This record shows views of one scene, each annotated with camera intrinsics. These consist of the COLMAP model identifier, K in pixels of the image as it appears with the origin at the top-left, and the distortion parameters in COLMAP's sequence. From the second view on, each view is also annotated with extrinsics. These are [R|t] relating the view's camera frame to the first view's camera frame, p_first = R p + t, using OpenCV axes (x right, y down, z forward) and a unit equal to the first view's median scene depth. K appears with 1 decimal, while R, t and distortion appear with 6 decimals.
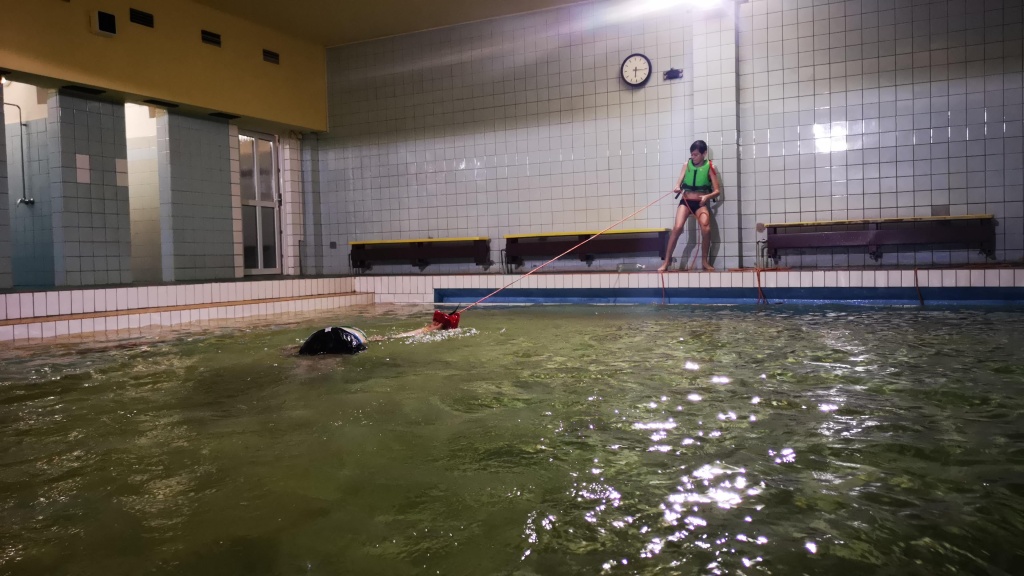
lens RADIAL K [[794.0, 0, 506.1], [0, 794.0, 276.2], [0, 0, 1]] dist [0.072337, -0.083520]
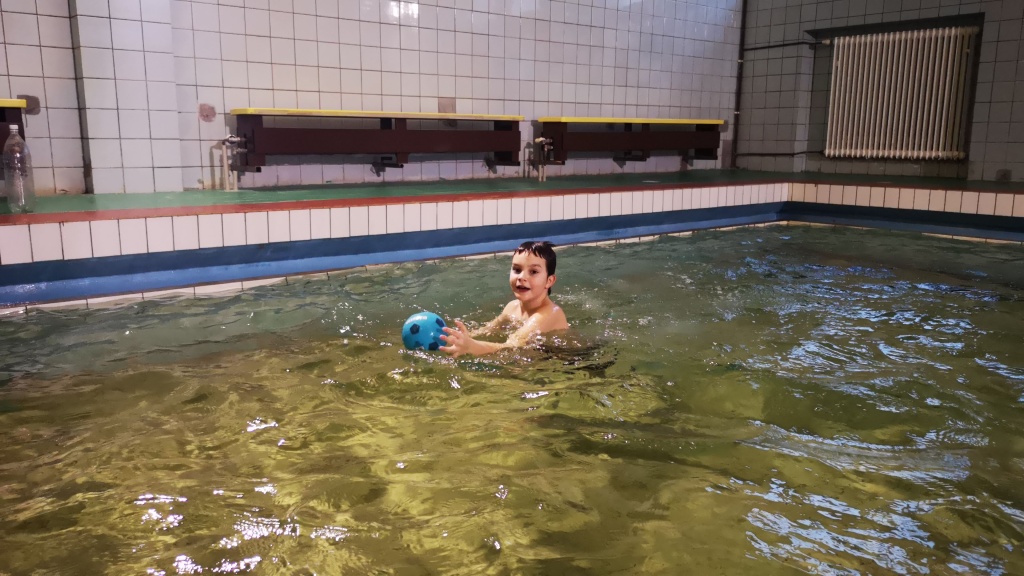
lens RADIAL K [[799.9, 0, 507.9], [0, 799.9, 268.0], [0, 0, 1]] dist [0.073088, -0.075677]
pose [[0.378582, -0.119024, 0.917883, -0.113961], [0.010711, 0.992194, 0.124242, -0.024839], [-0.925506, -0.037204, 0.376902, 0.651270]]
